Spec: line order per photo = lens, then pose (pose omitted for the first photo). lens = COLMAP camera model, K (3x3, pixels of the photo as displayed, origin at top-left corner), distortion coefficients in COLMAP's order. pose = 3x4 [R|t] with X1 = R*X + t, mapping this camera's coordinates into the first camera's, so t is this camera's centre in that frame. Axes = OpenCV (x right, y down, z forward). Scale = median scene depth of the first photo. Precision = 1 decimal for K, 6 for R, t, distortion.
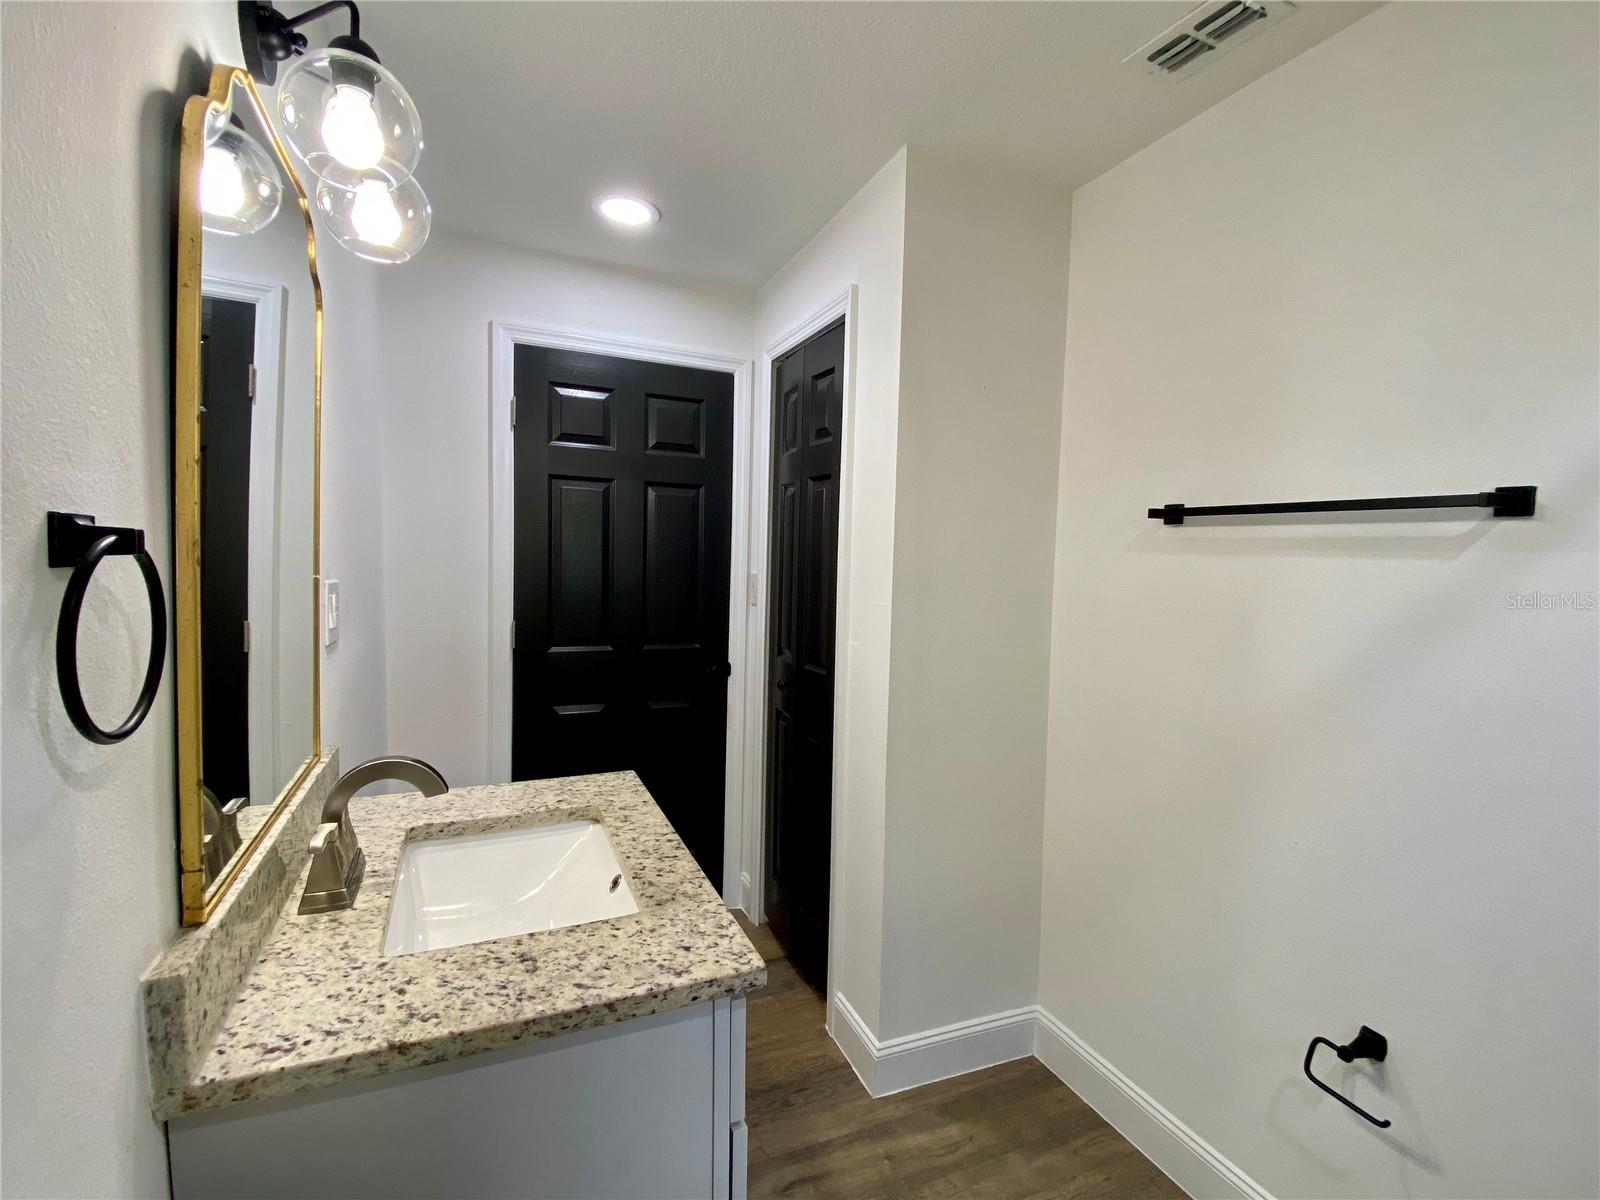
lens RADIAL K [[761.3, 0, 795.5], [0, 761.3, 589.3], [0, 0, 1]] dist [-0.000984, -0.000040]
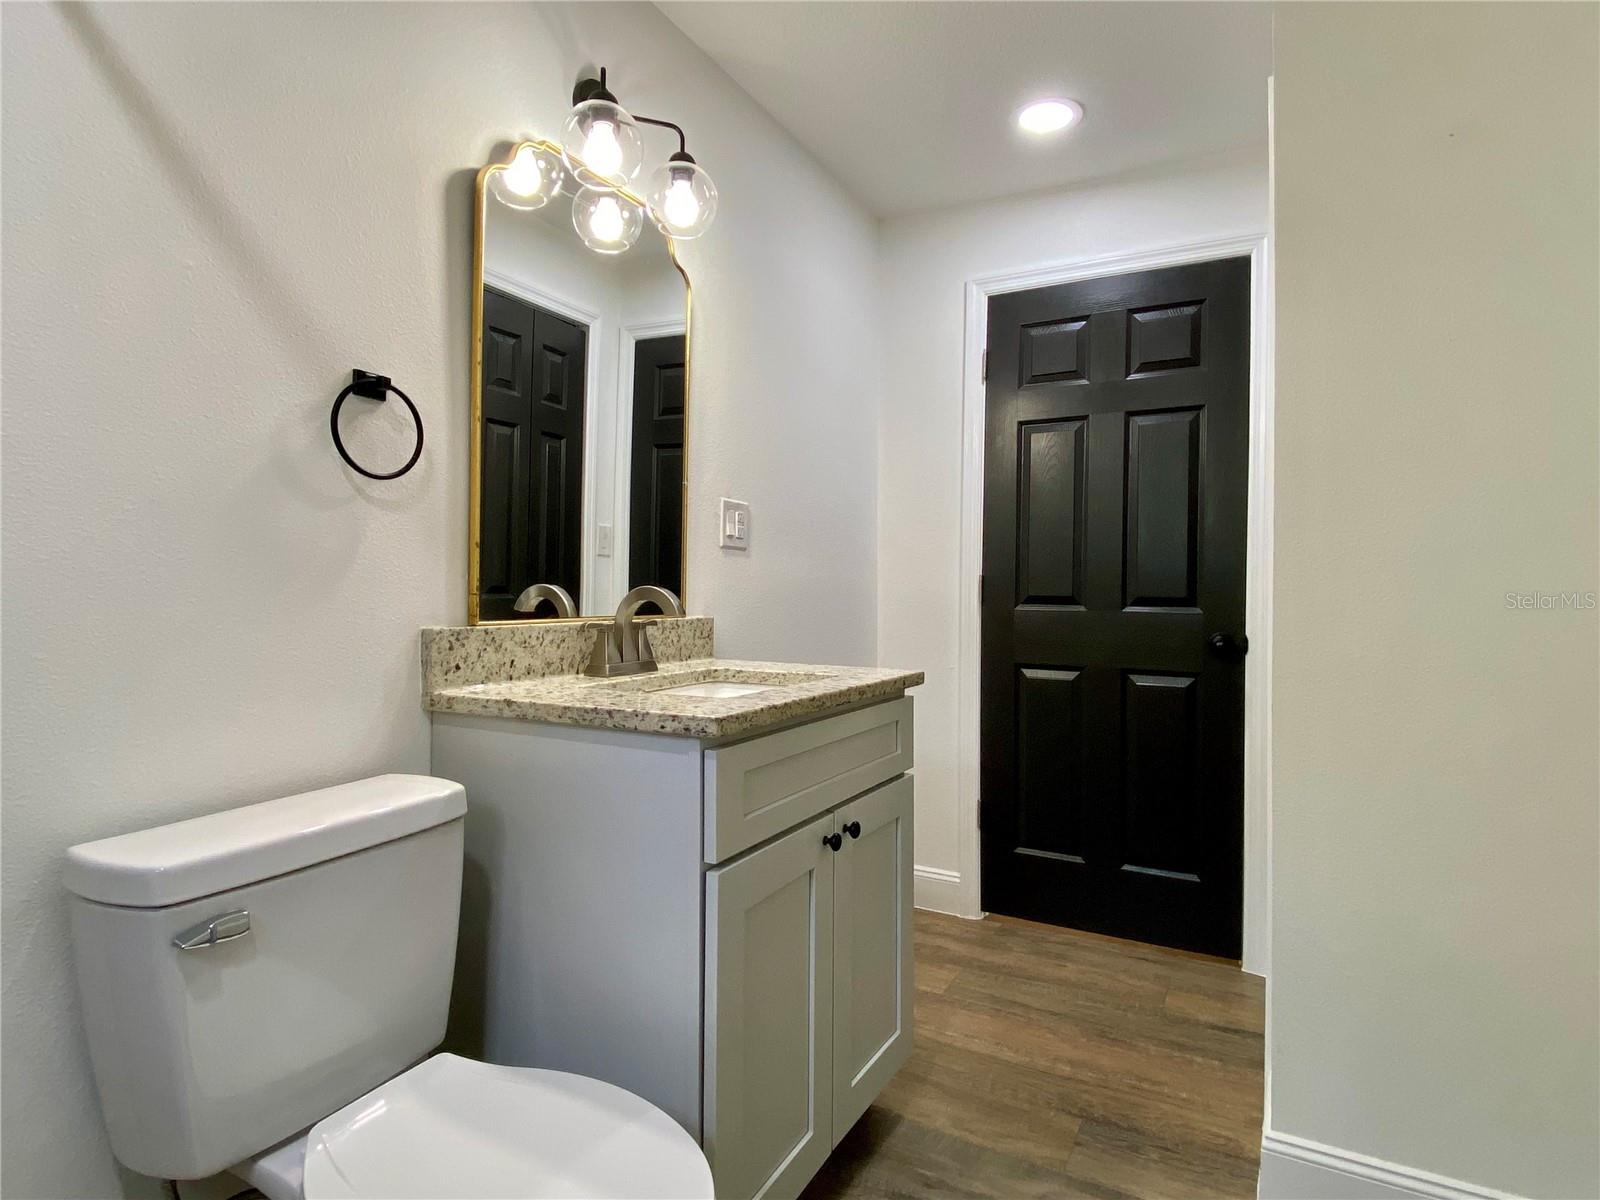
lens RADIAL K [[921.2, 0, 806.4], [0, 921.2, 581.0], [0, 0, 1]] dist [0.039310, -0.016418]
pose [[0.624684, -0.021628, -0.780578, 0.787129], [-0.043445, 0.997105, -0.062396, 0.254073], [0.779668, 0.072890, 0.621936, 0.152969]]
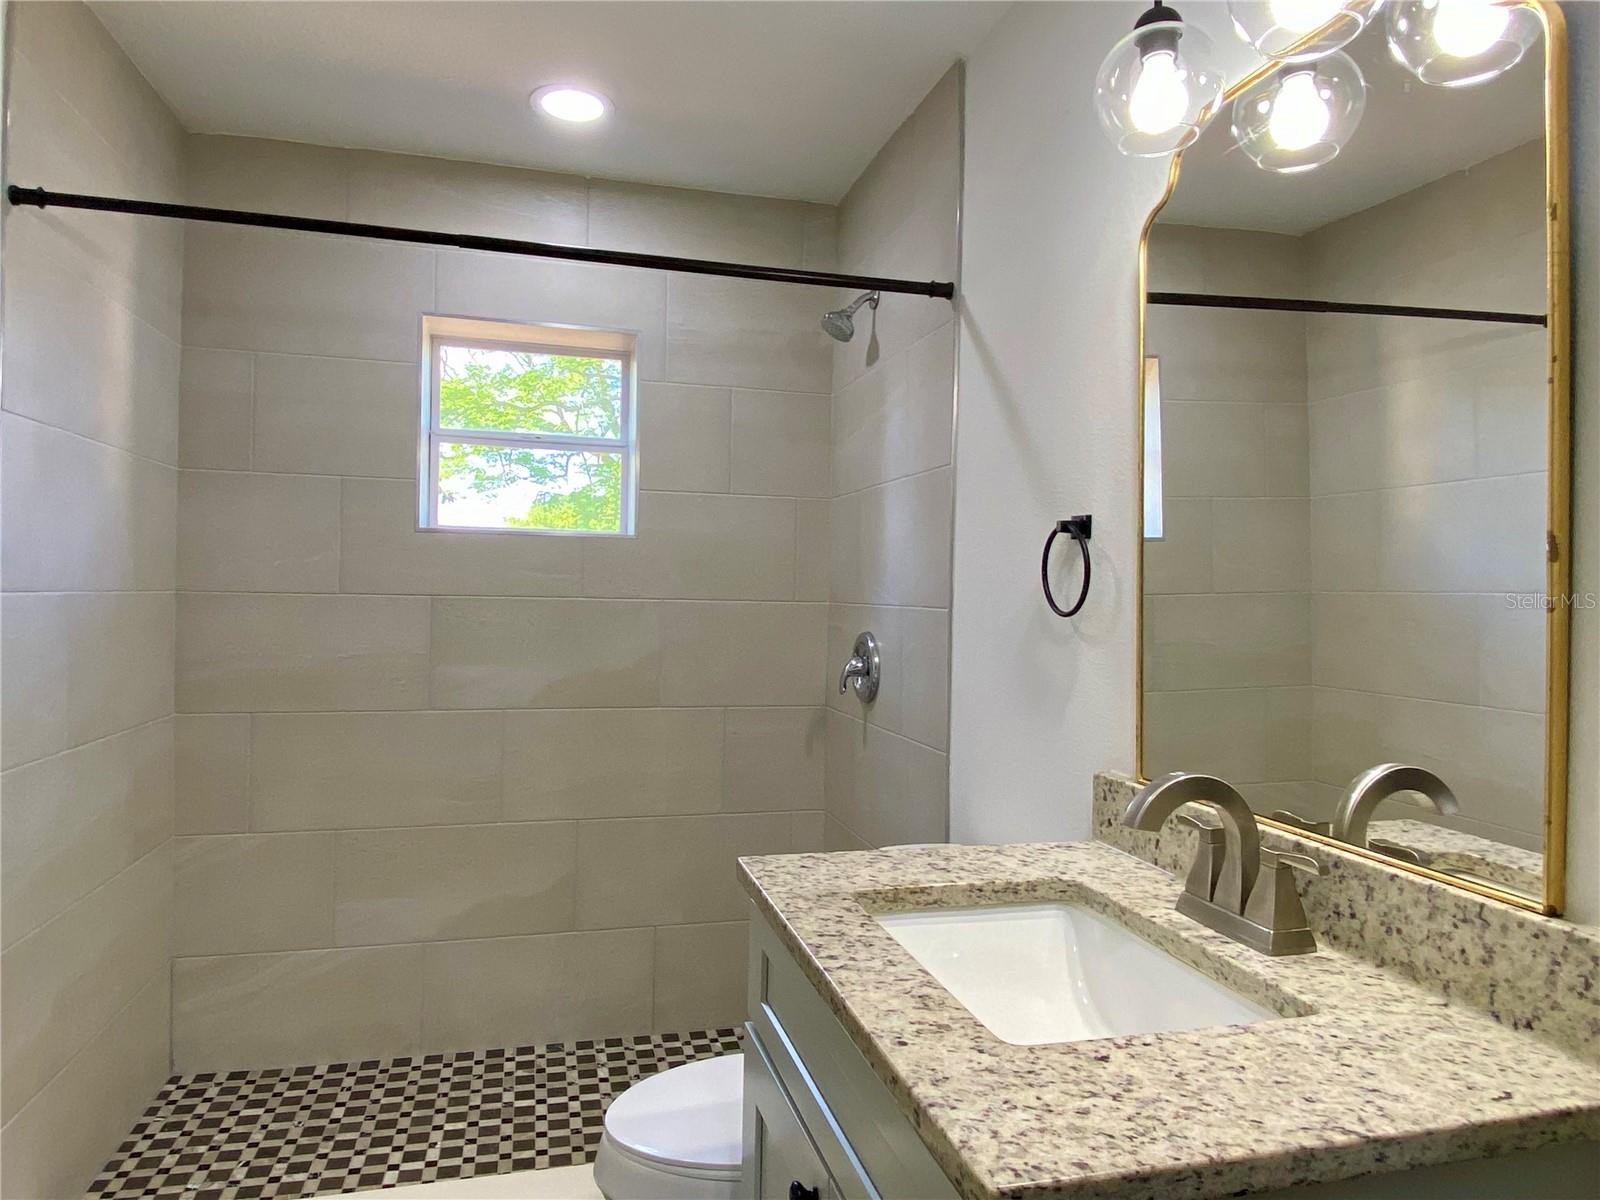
lens RADIAL K [[989.4, 0, 800.0], [0, 989.4, 600.0], [0, 0, 1]] dist [0.068615, -0.062432]
pose [[-0.988879, -0.042959, 0.142382, -0.233055], [-0.033609, 0.997158, 0.067433, -0.008449], [-0.144874, 0.061897, -0.987512, 1.716654]]
